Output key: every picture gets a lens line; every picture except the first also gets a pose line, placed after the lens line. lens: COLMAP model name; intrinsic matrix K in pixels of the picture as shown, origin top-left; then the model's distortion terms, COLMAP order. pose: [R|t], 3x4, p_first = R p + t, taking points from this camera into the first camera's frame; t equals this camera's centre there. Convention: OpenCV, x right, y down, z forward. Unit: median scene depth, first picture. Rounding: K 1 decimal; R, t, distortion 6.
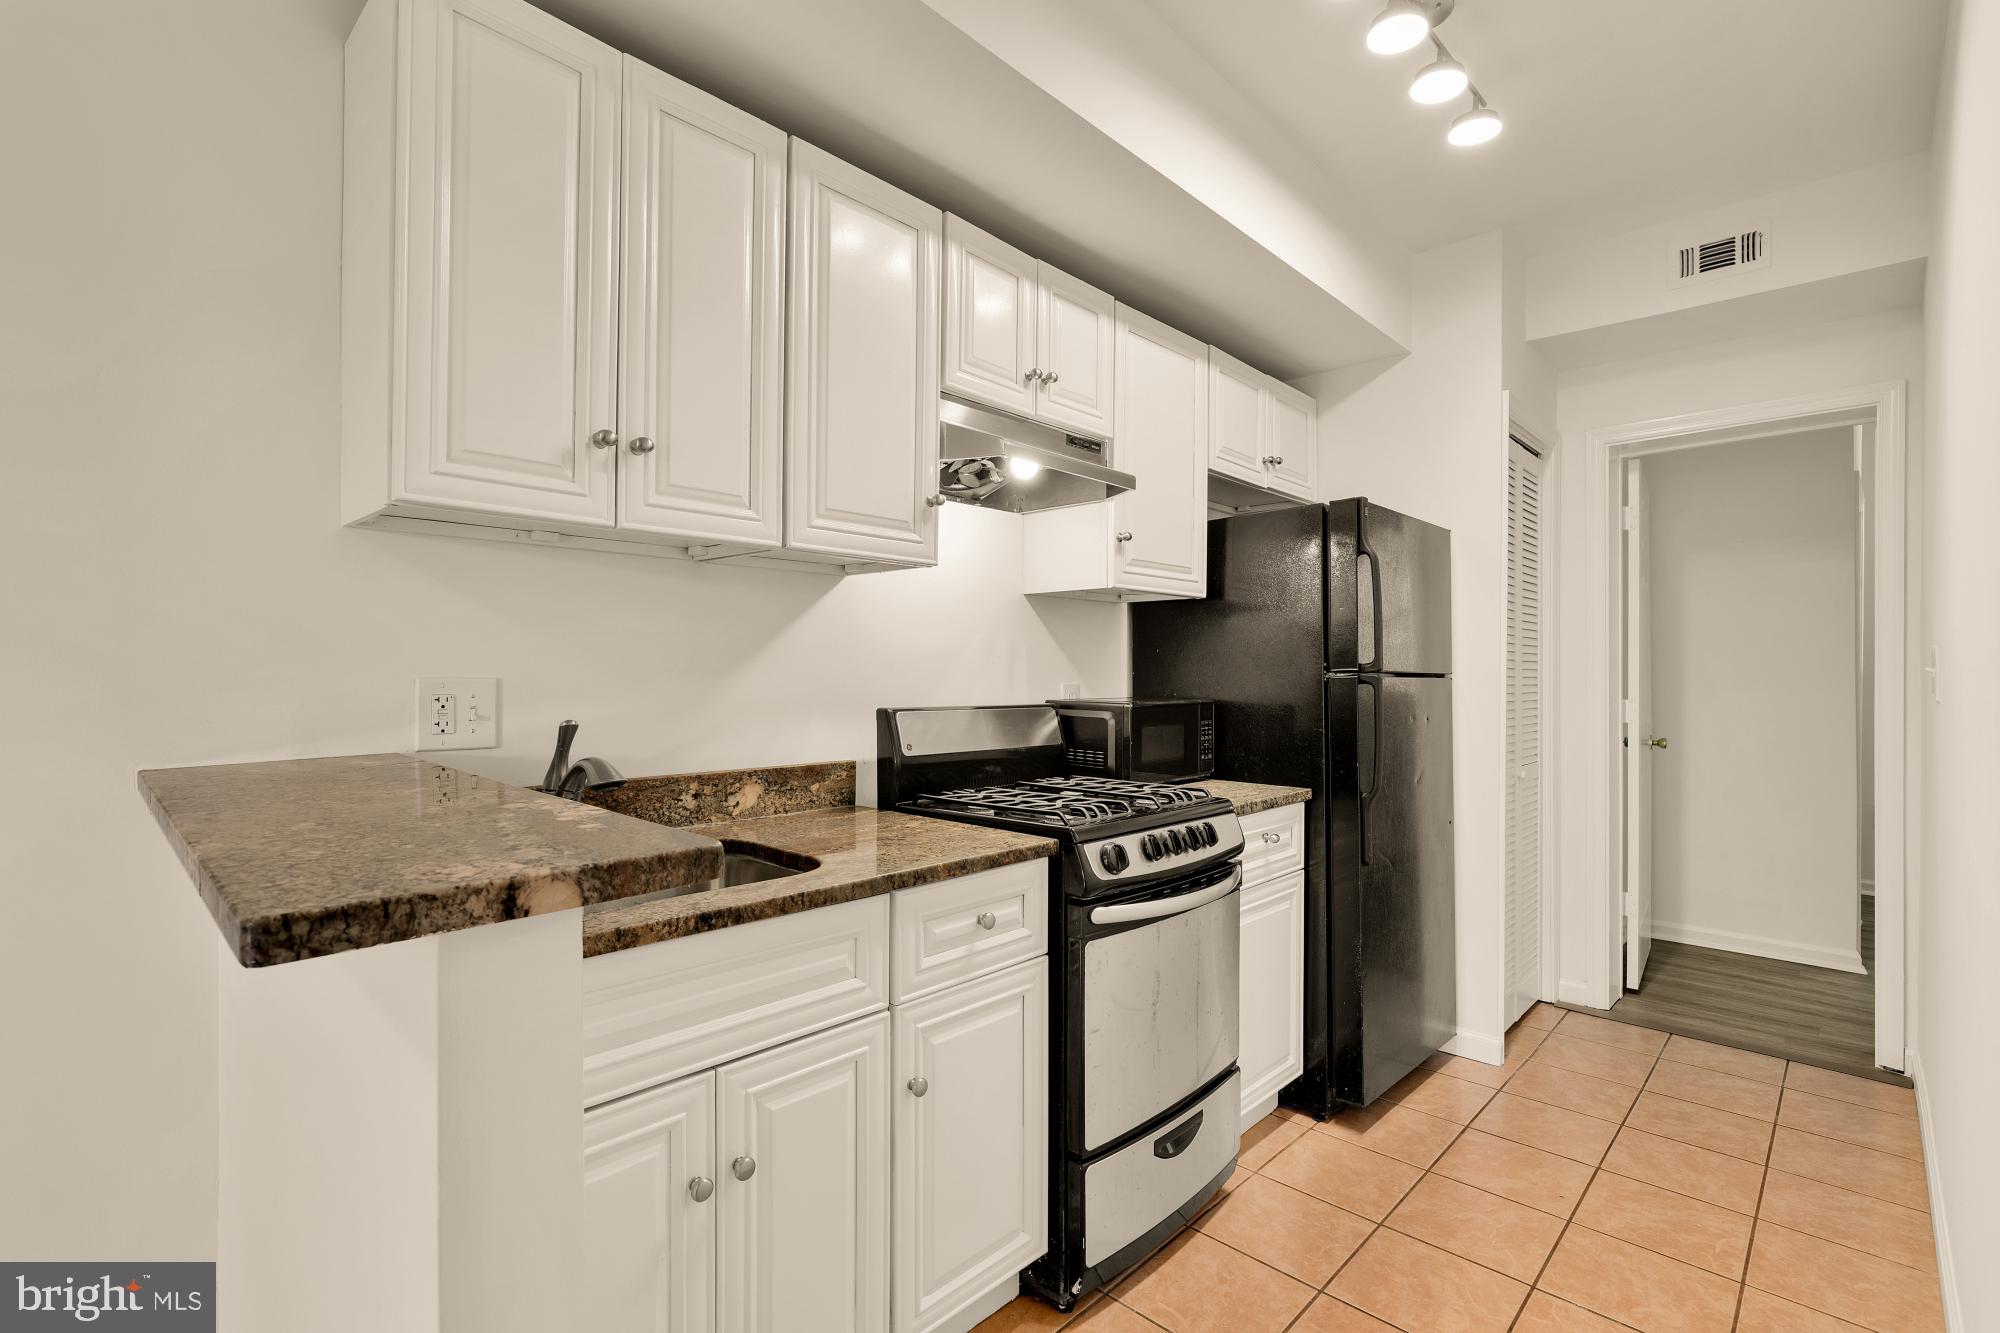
lens RADIAL K [[902.4, 0, 1002.0], [0, 902.4, 668.2], [0, 0, 1]] dist [-0.009161, 0.000163]
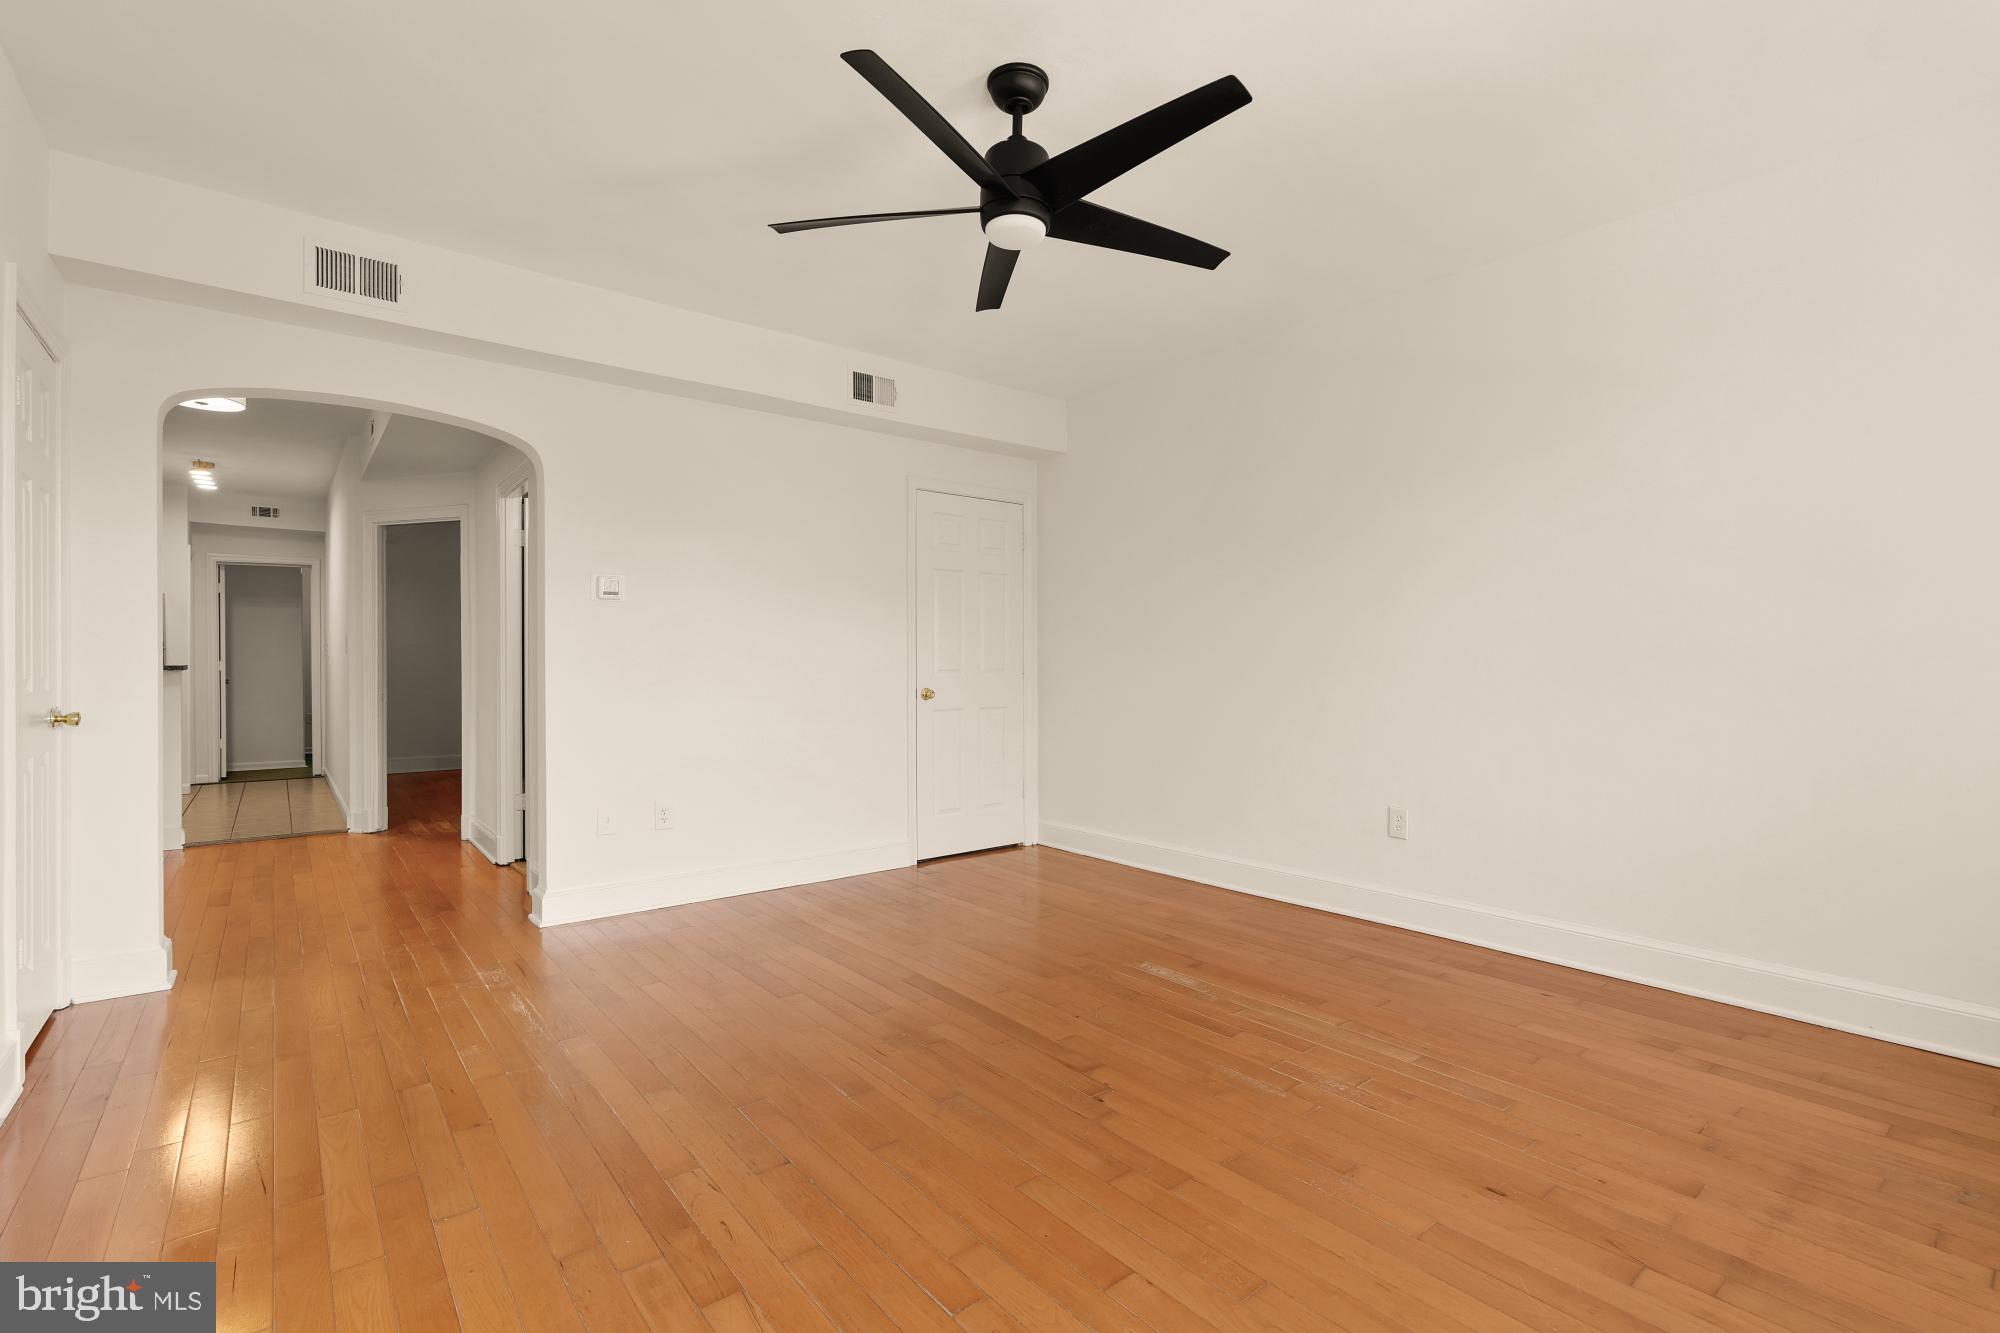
lens RADIAL K [[902.4, 0, 998.1], [0, 902.4, 667.1], [0, 0, 1]] dist [-0.009161, 0.000163]
pose [[0.143065, 0.000477, 0.989713, -1.109449], [-0.004658, 0.999989, 0.000192, 0.027281], [-0.989702, -0.004637, 0.143066, -1.134019]]
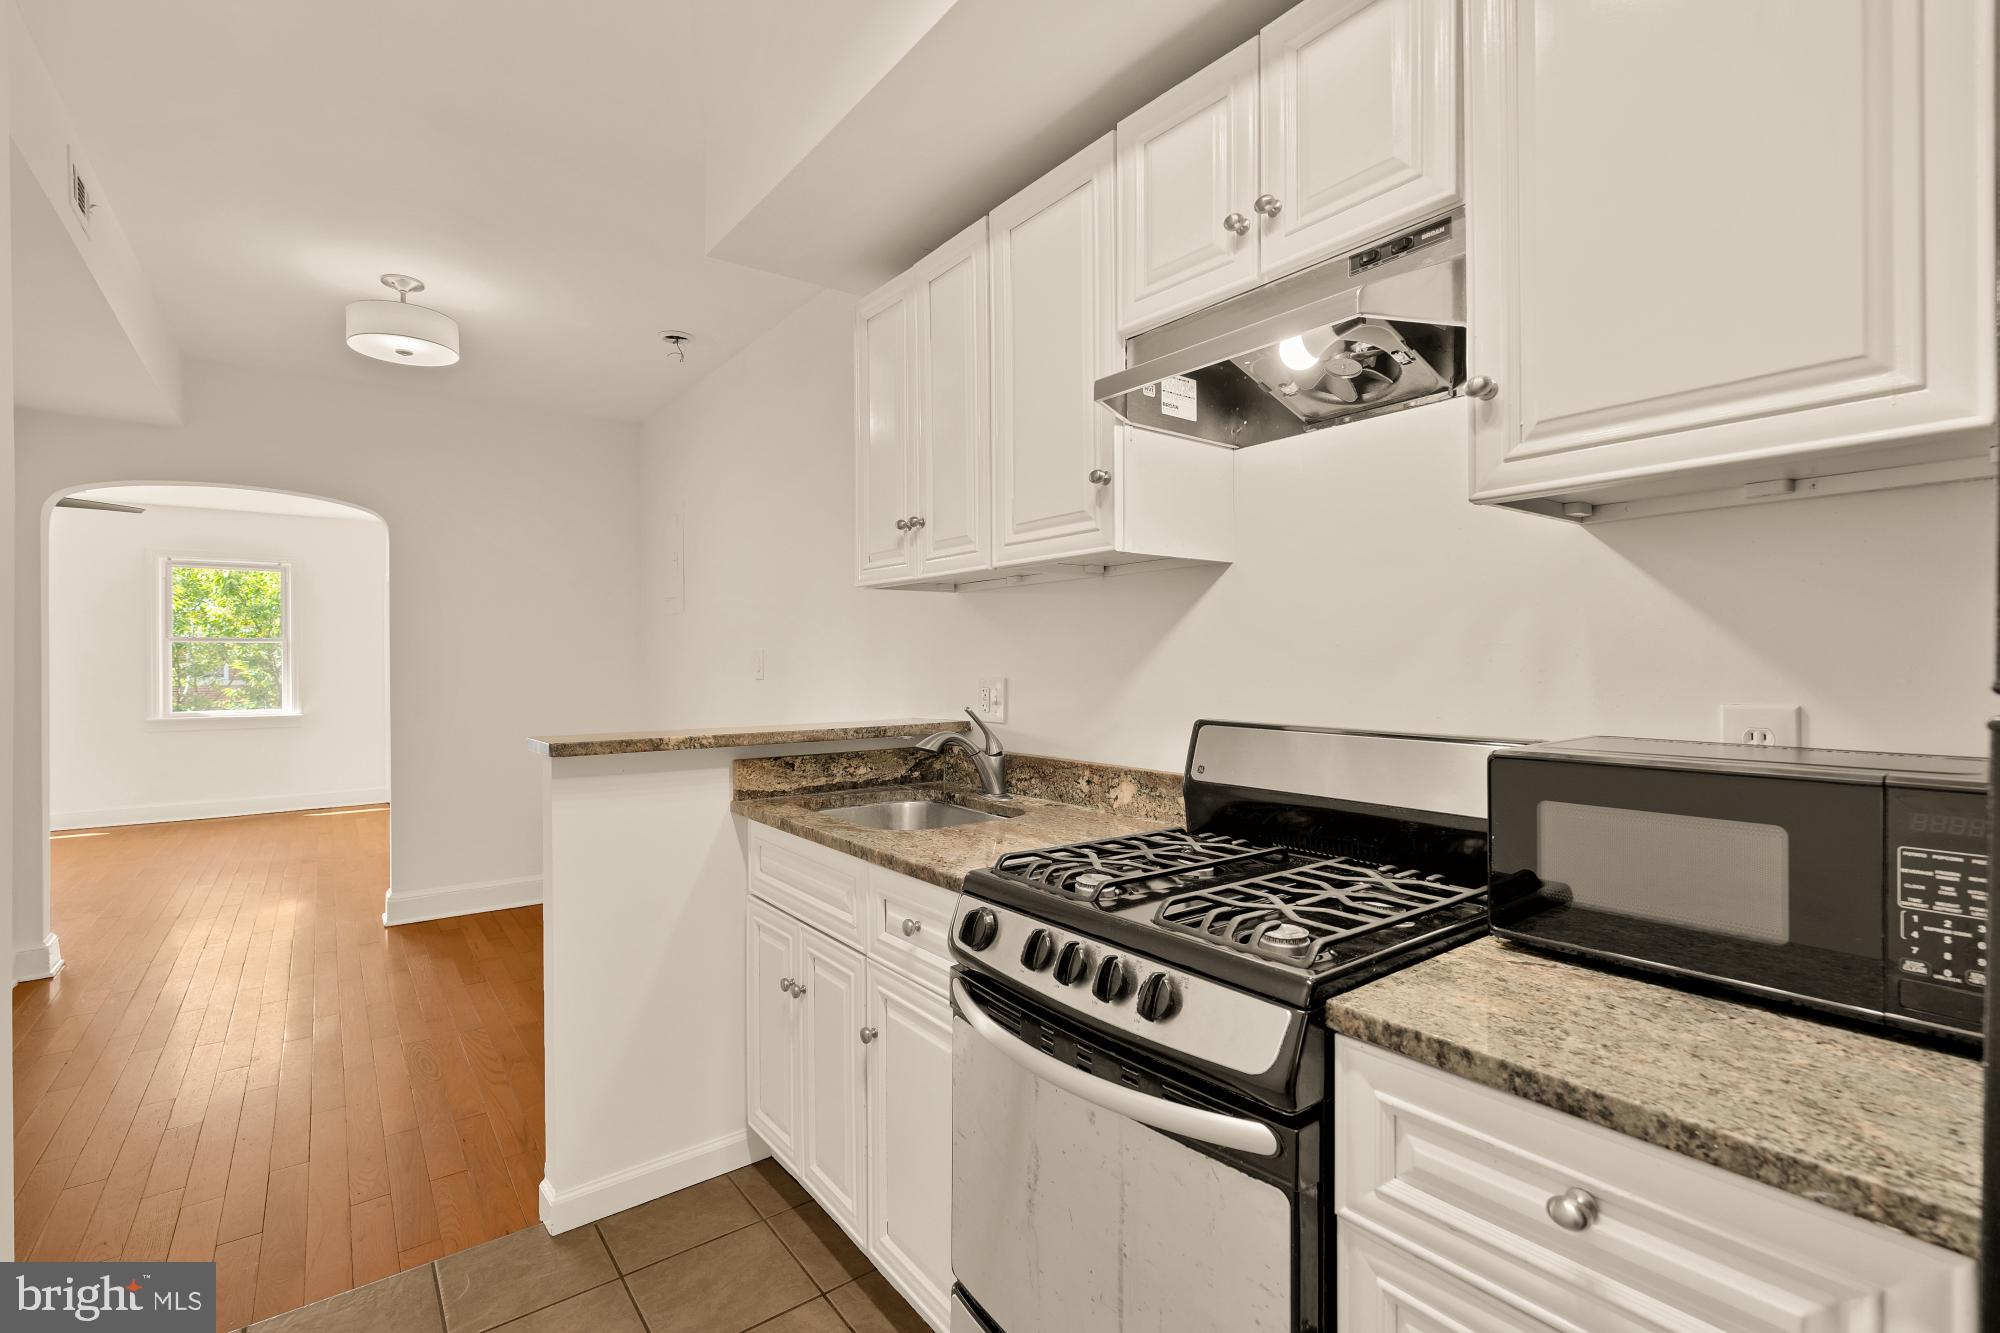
lens RADIAL K [[902.4, 0, 1005.9], [0, 902.4, 656.7], [0, 0, 1]] dist [-0.009161, 0.000163]
pose [[-0.157217, -0.011449, -0.987498, 0.812211], [0.007295, 0.999892, -0.012754, -0.004365], [0.987537, -0.009209, -0.157117, 1.076106]]
